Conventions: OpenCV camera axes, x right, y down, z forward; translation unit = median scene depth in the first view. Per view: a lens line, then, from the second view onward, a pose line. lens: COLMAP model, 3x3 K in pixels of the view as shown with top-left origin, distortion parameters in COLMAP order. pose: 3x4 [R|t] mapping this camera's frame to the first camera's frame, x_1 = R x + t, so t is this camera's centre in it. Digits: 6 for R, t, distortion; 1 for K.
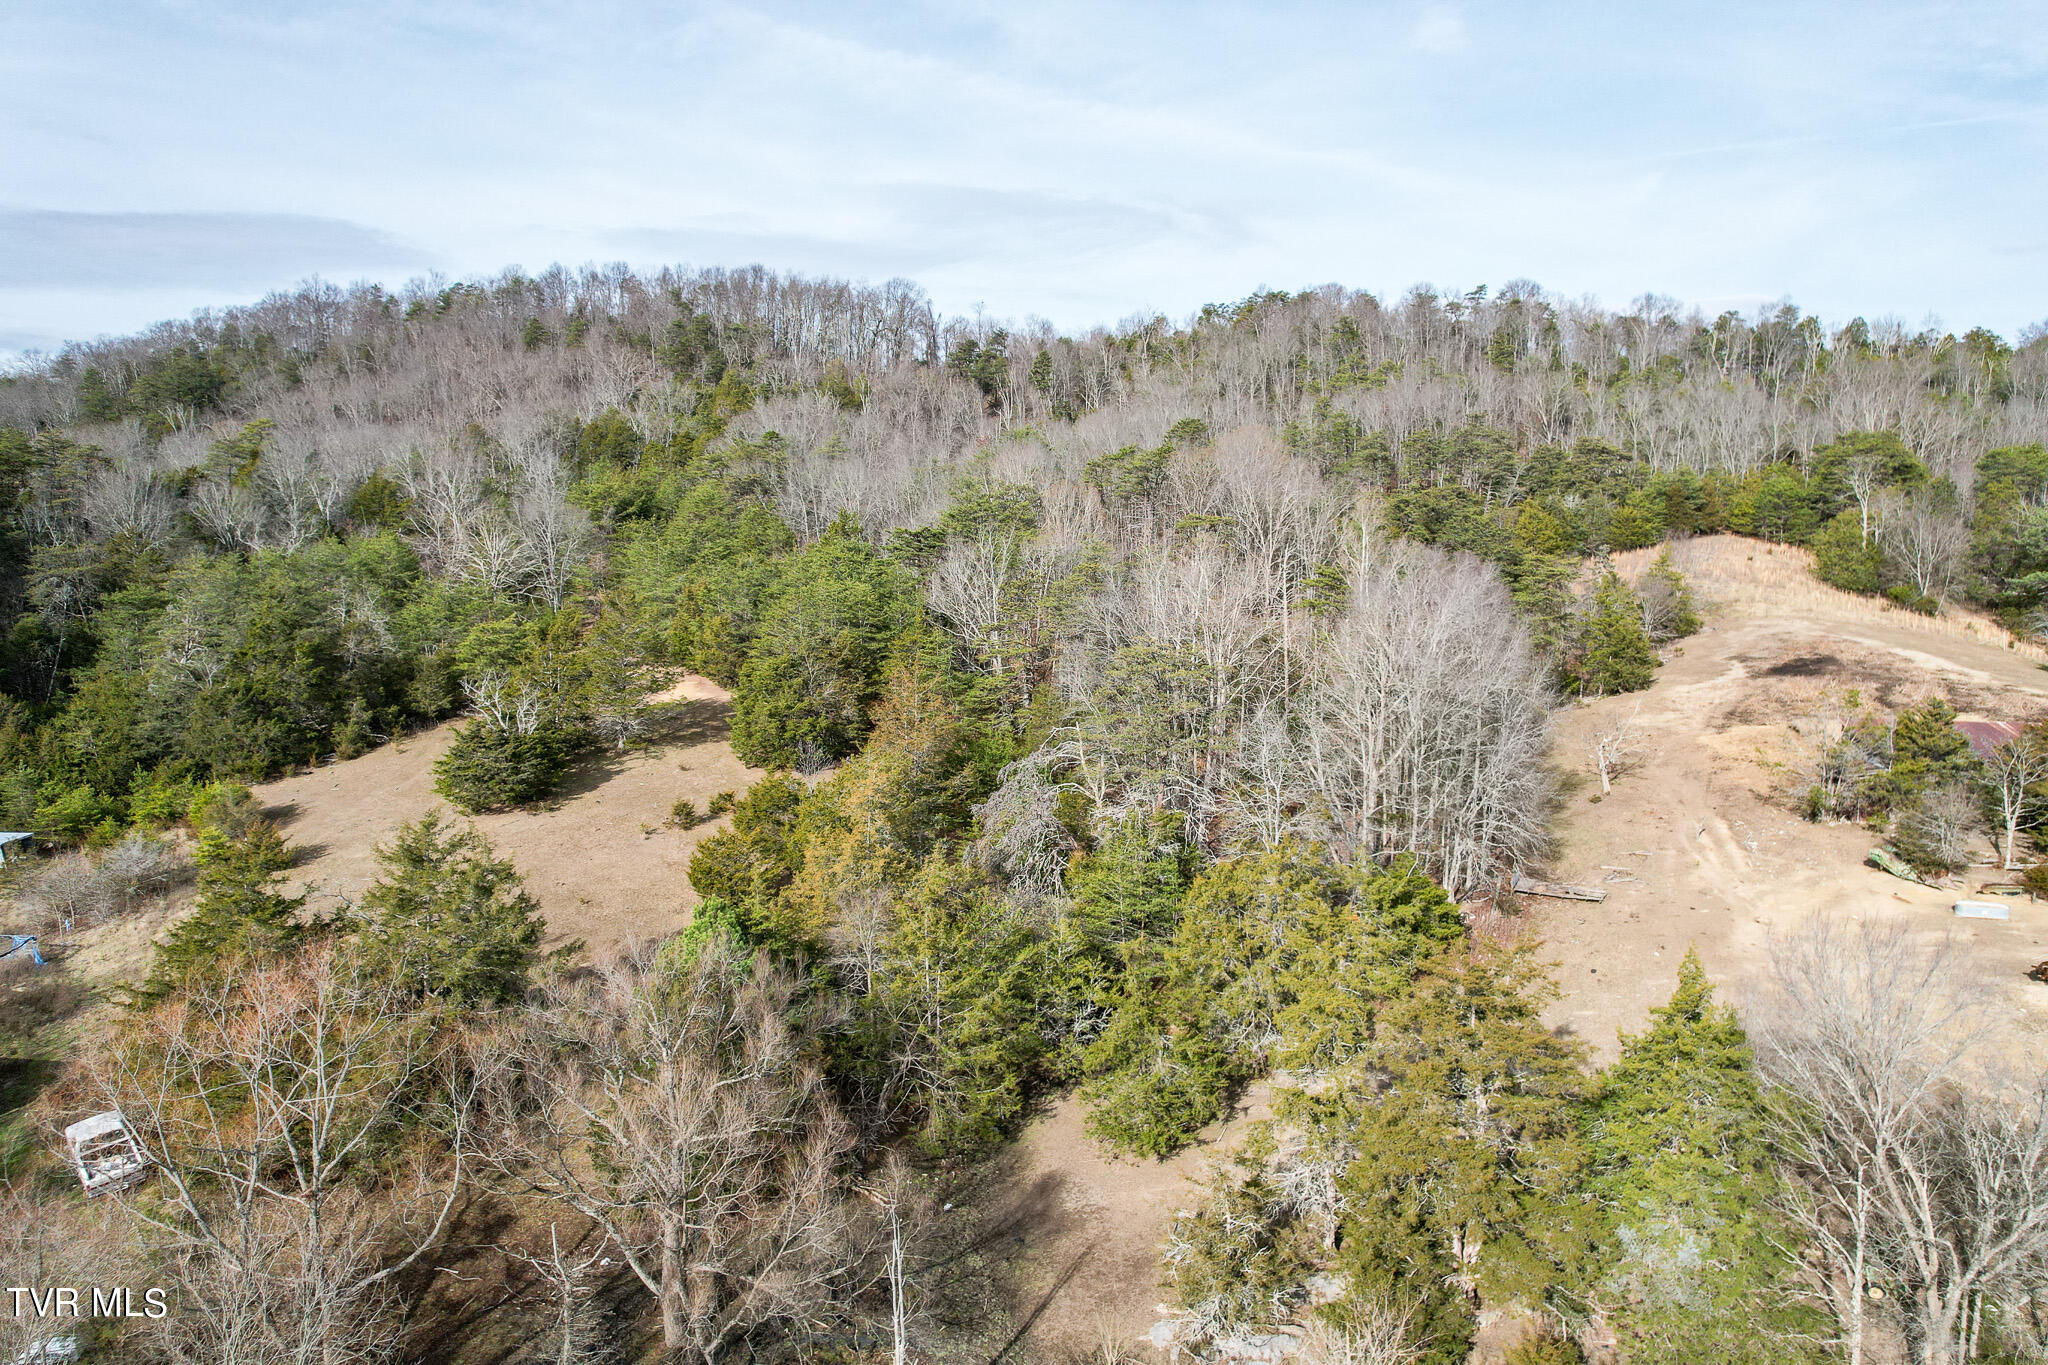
lens RADIAL K [[1305.7, 0, 1035.8], [0, 1305.7, 684.5], [0, 0, 1]] dist [-0.083108, 0.077209]
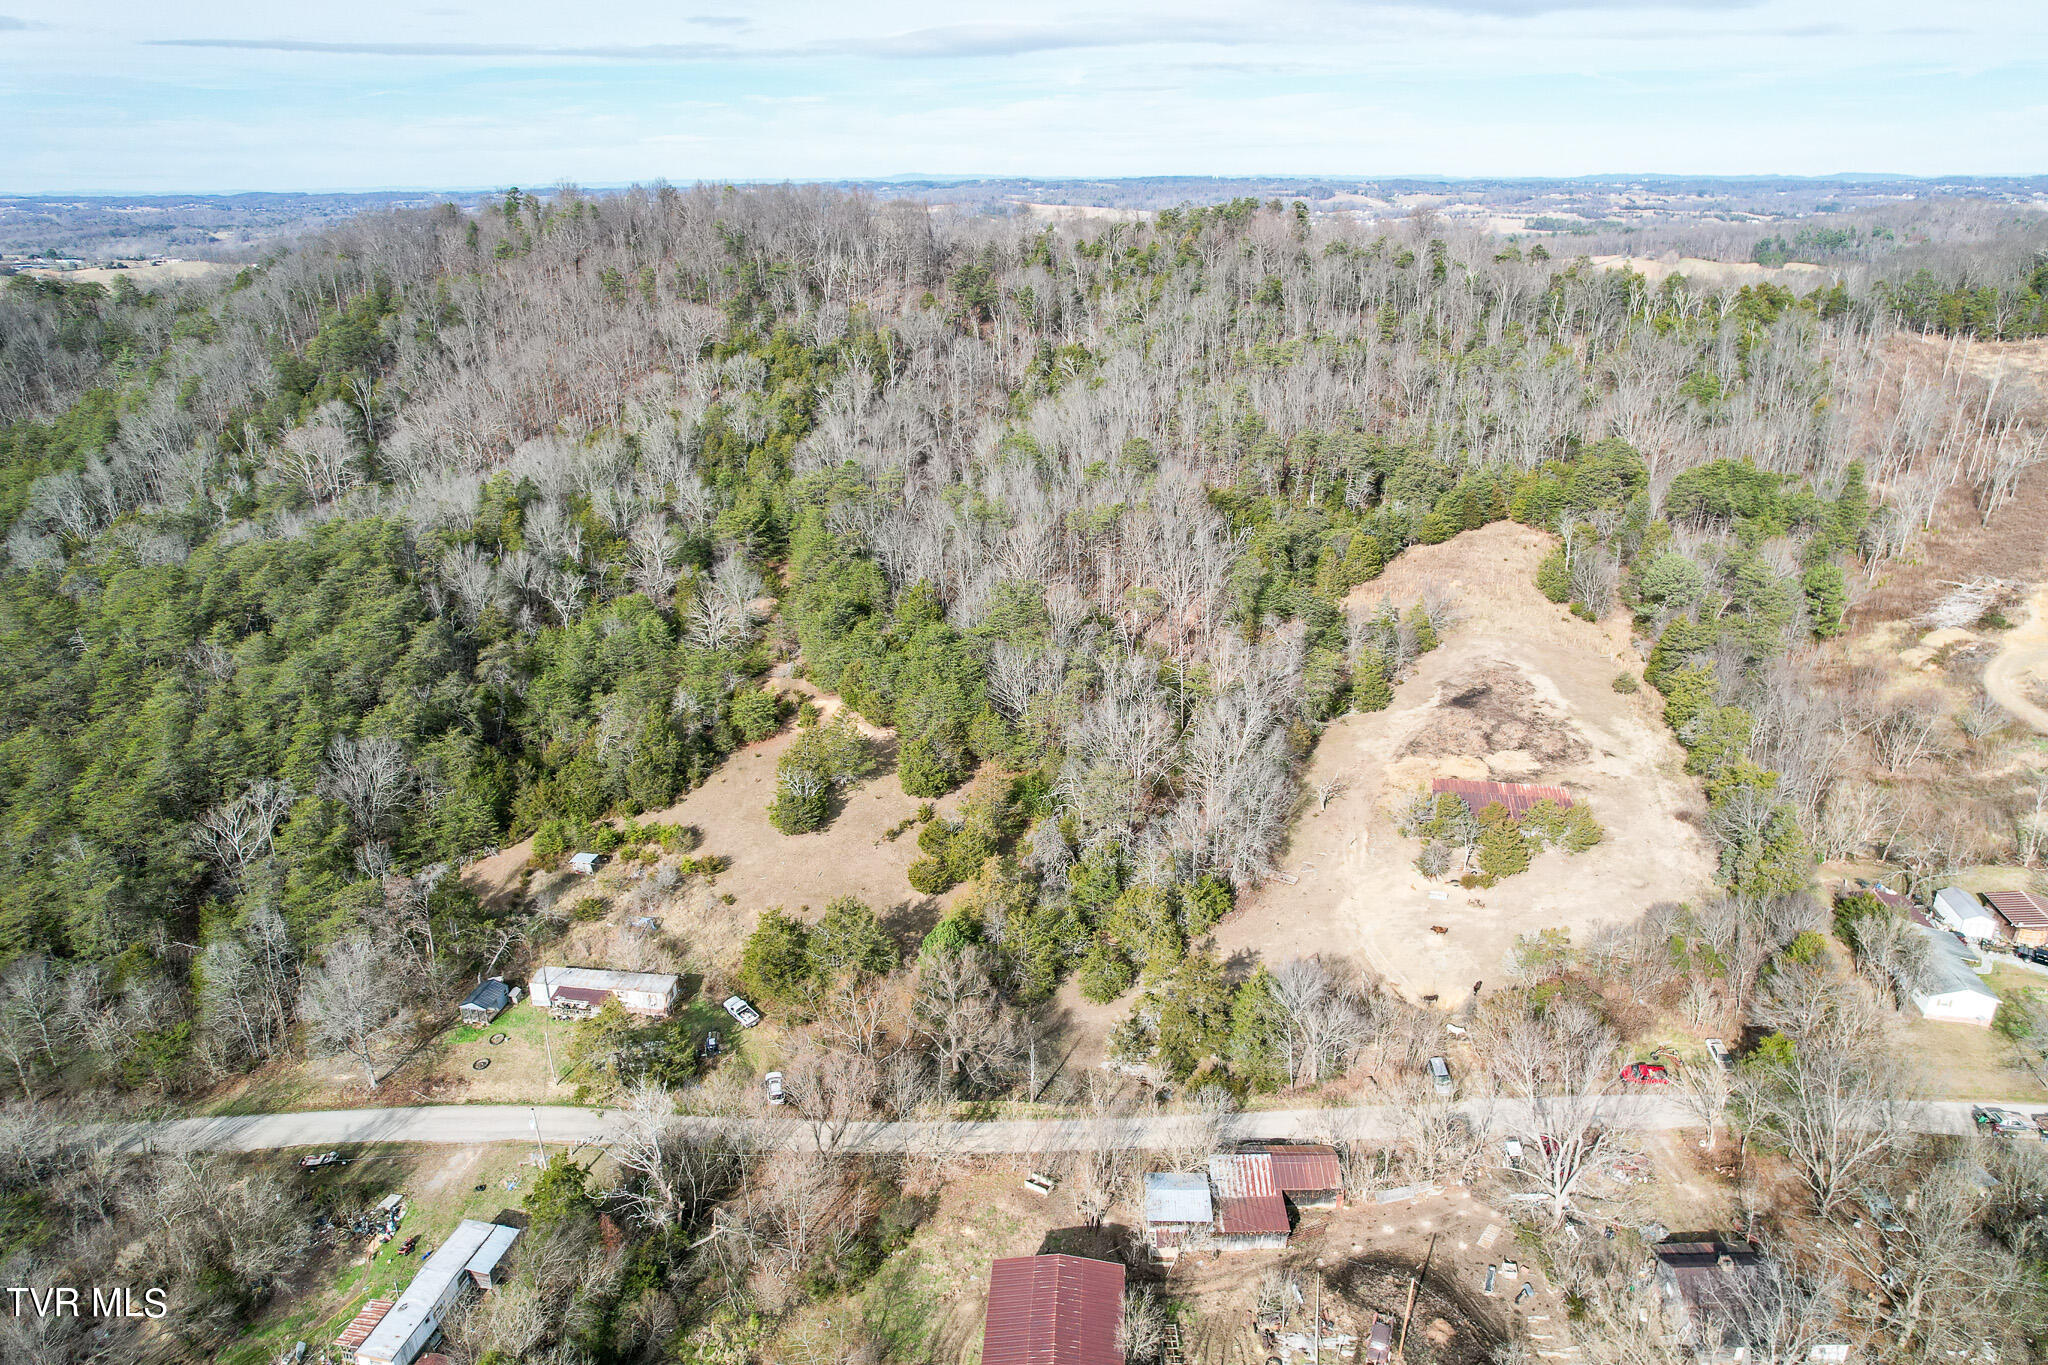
lens RADIAL K [[1305.7, 0, 1035.8], [0, 1305.7, 684.5], [0, 0, 1]] dist [-0.083108, 0.077209]
pose [[0.999628, -0.009995, 0.025384, -0.087344], [0.004004, 0.974149, 0.225871, -0.678107], [-0.026986, -0.225685, 0.973826, -1.142138]]
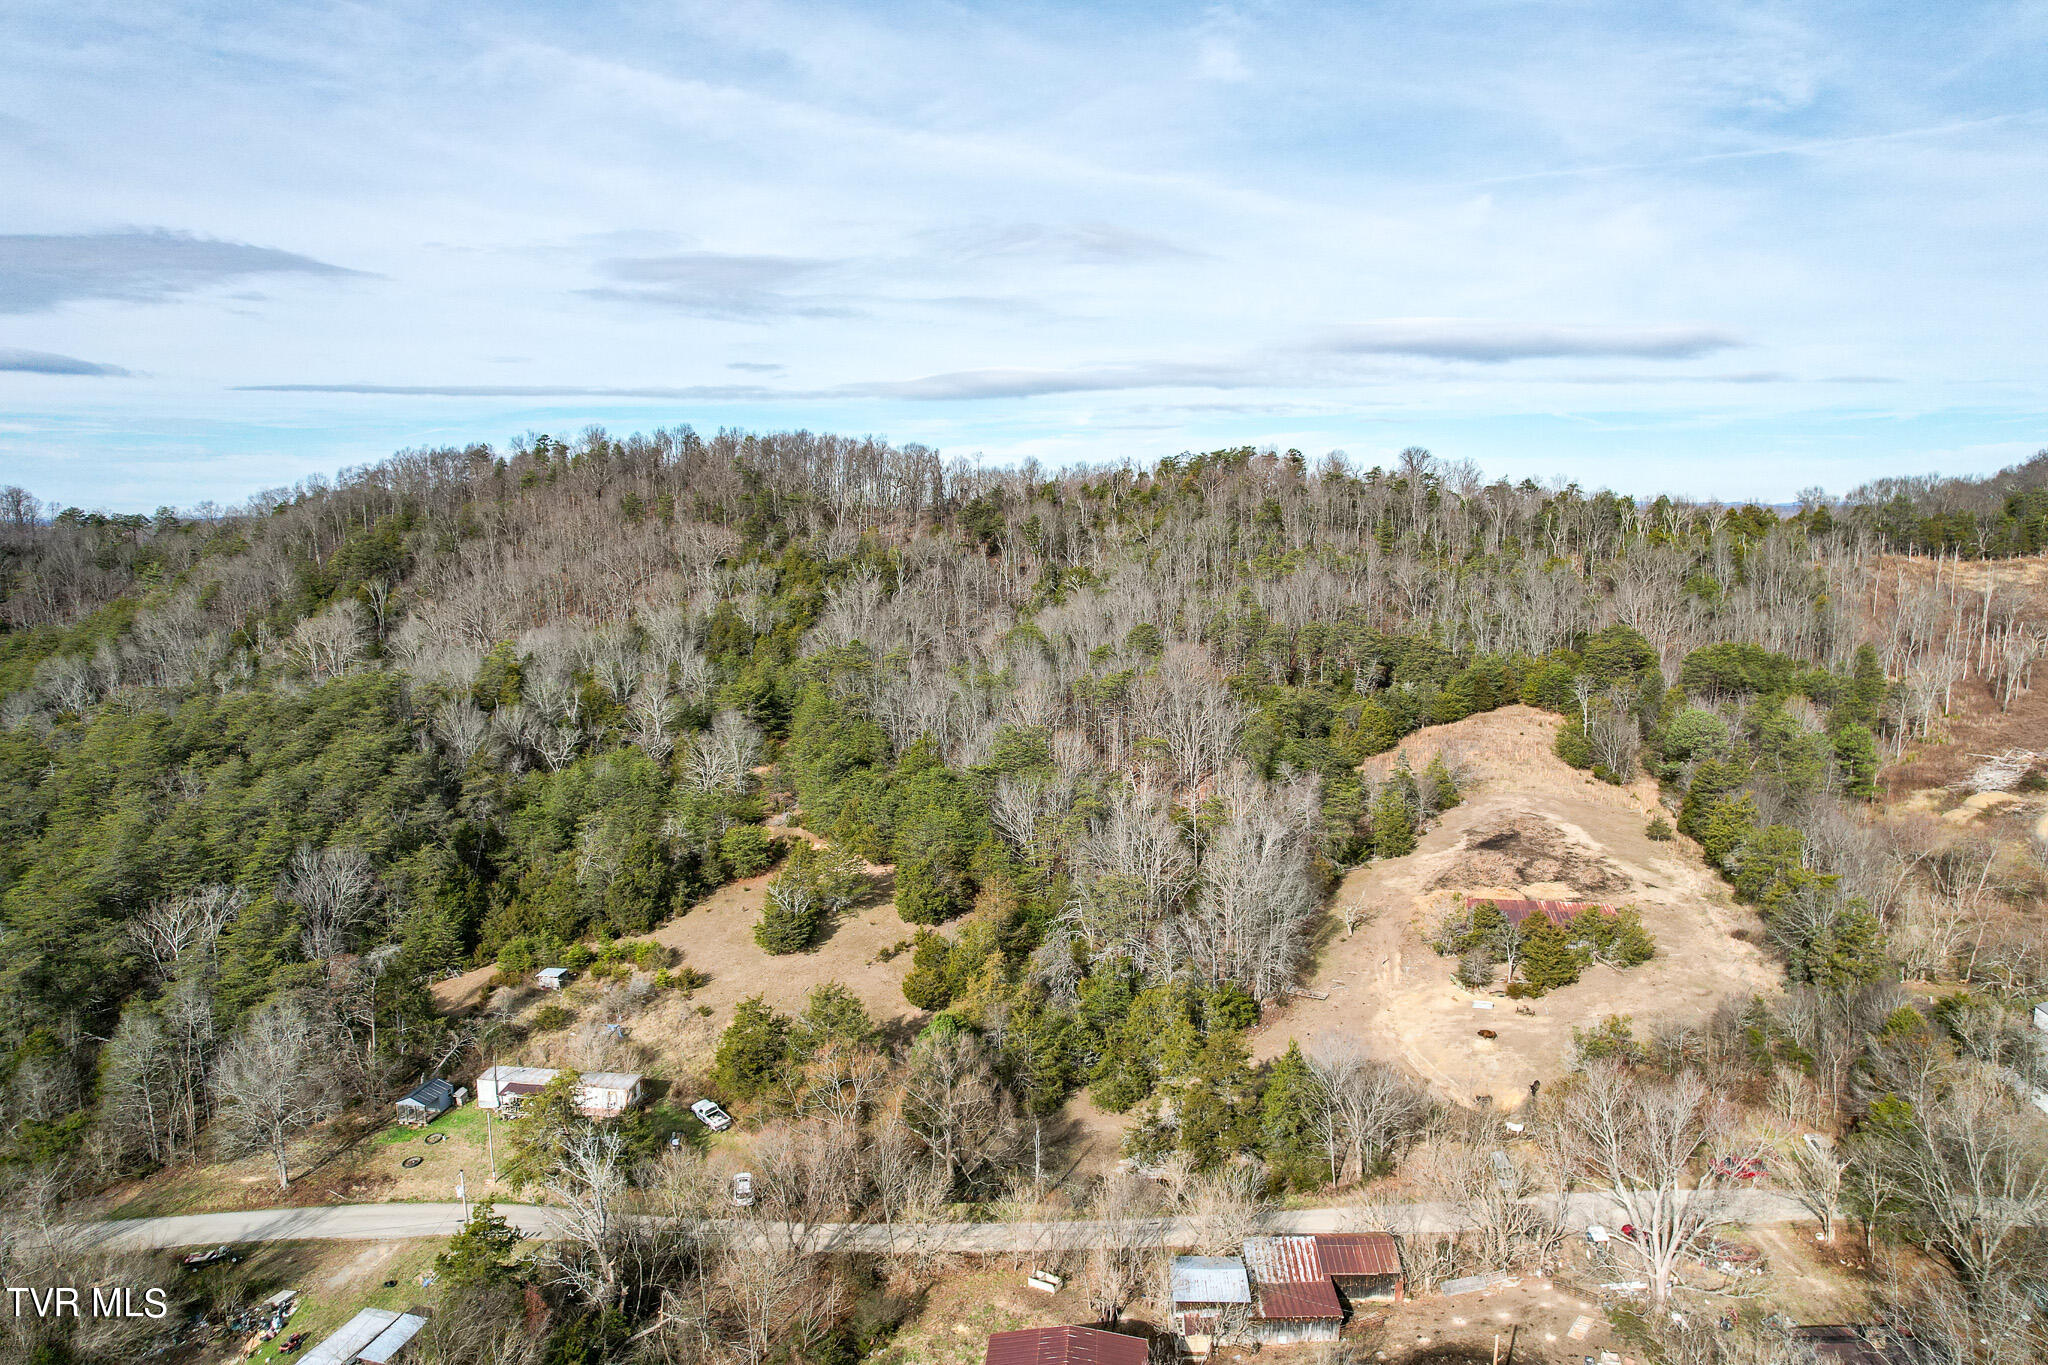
lens RADIAL K [[1305.7, 0, 1035.8], [0, 1305.7, 684.5], [0, 0, 1]] dist [-0.083108, 0.077209]
pose [[0.999749, -0.002970, 0.022207, -0.086919], [0.003202, 0.999941, -0.010425, -0.316086], [-0.022174, 0.010493, 0.999699, -1.089589]]
